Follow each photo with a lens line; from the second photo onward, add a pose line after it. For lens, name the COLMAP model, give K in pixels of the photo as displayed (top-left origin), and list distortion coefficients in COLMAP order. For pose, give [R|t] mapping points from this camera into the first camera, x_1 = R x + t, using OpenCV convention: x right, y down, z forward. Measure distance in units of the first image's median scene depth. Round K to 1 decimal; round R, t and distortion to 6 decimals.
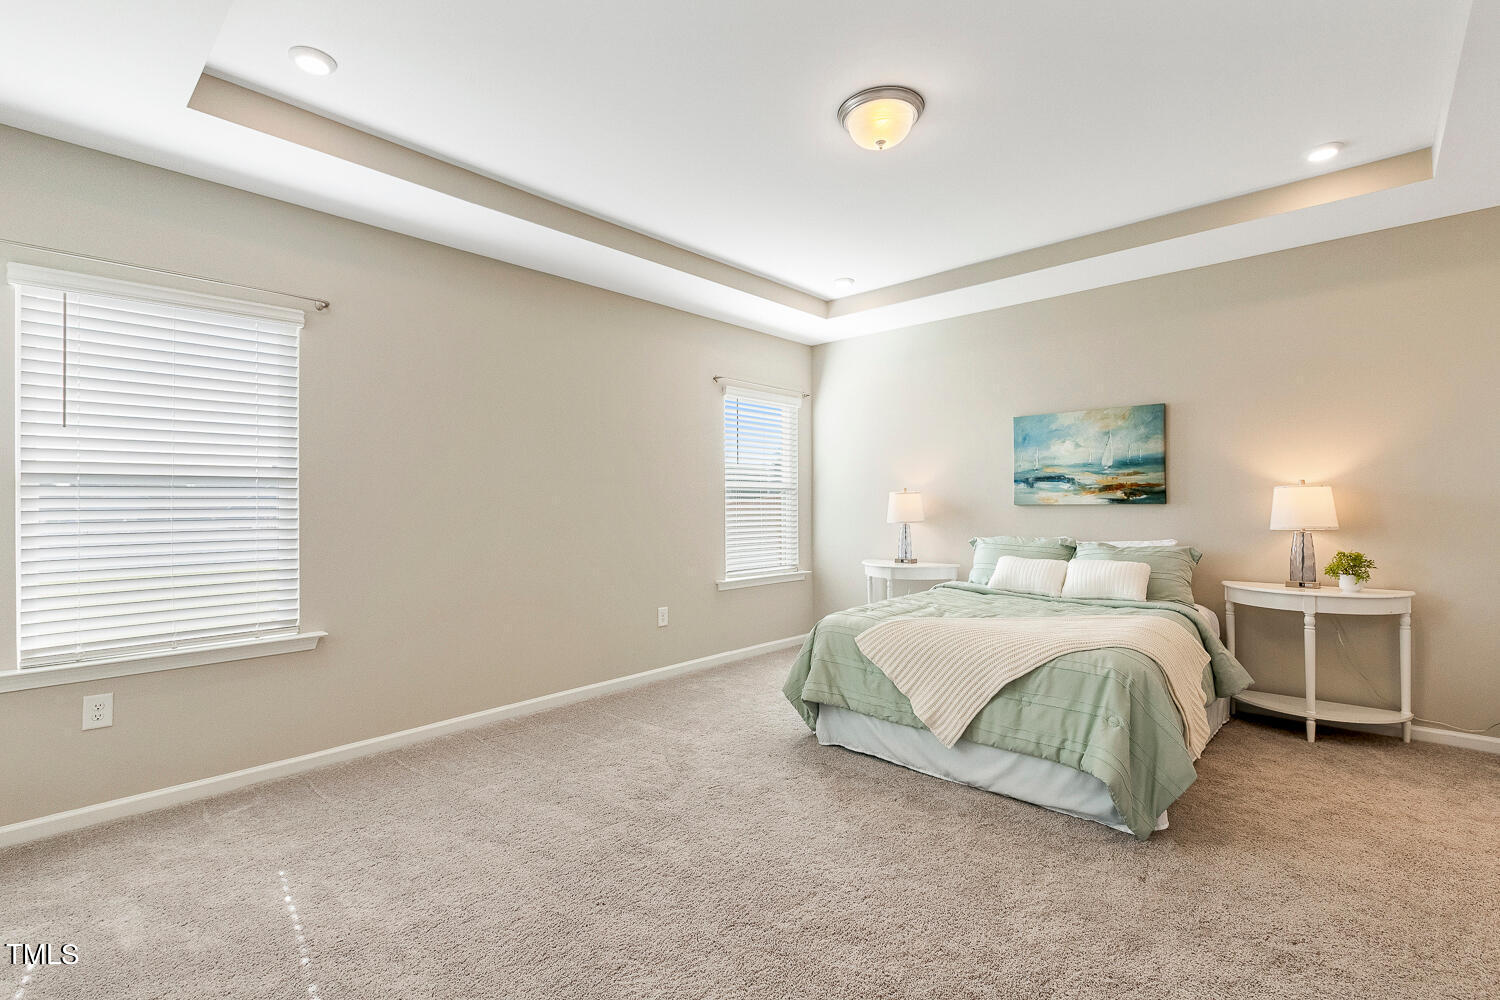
lens RADIAL K [[684.7, 0, 744.2], [0, 684.7, 509.3], [0, 0, 1]] dist [-0.000516, 0.000362]
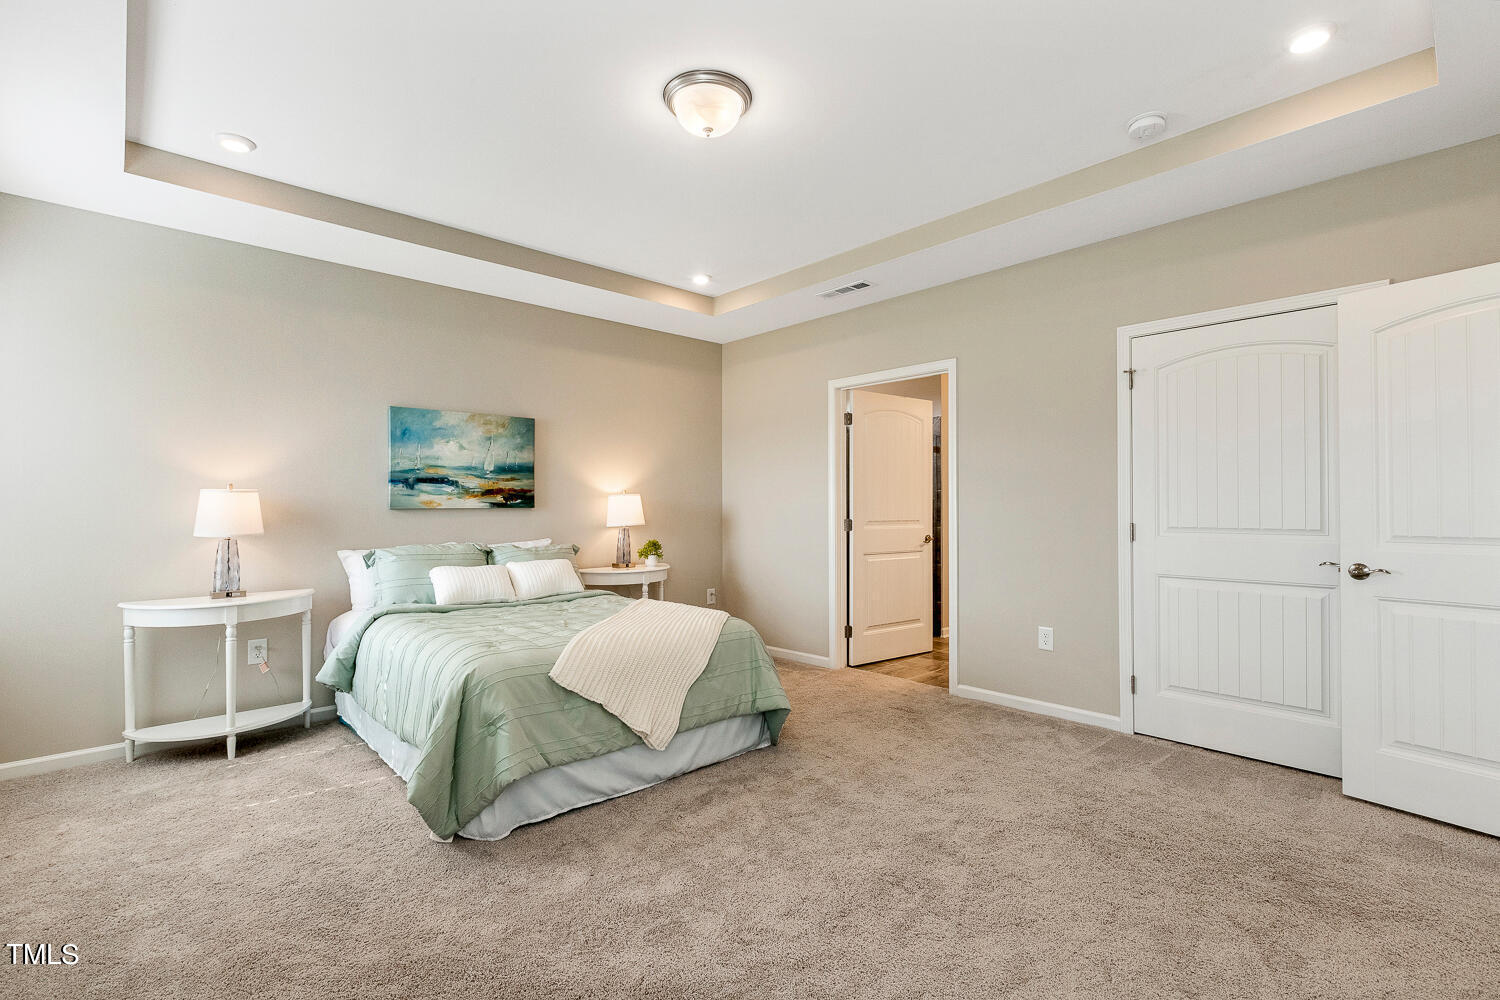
lens RADIAL K [[684.7, 0, 754.9], [0, 684.7, 504.6], [0, 0, 1]] dist [-0.000516, 0.000362]
pose [[0.064046, 0.011999, 0.997875, -0.462502], [0.014549, 0.999810, -0.012956, 0.006305], [-0.997841, 0.015348, 0.063859, 0.539298]]
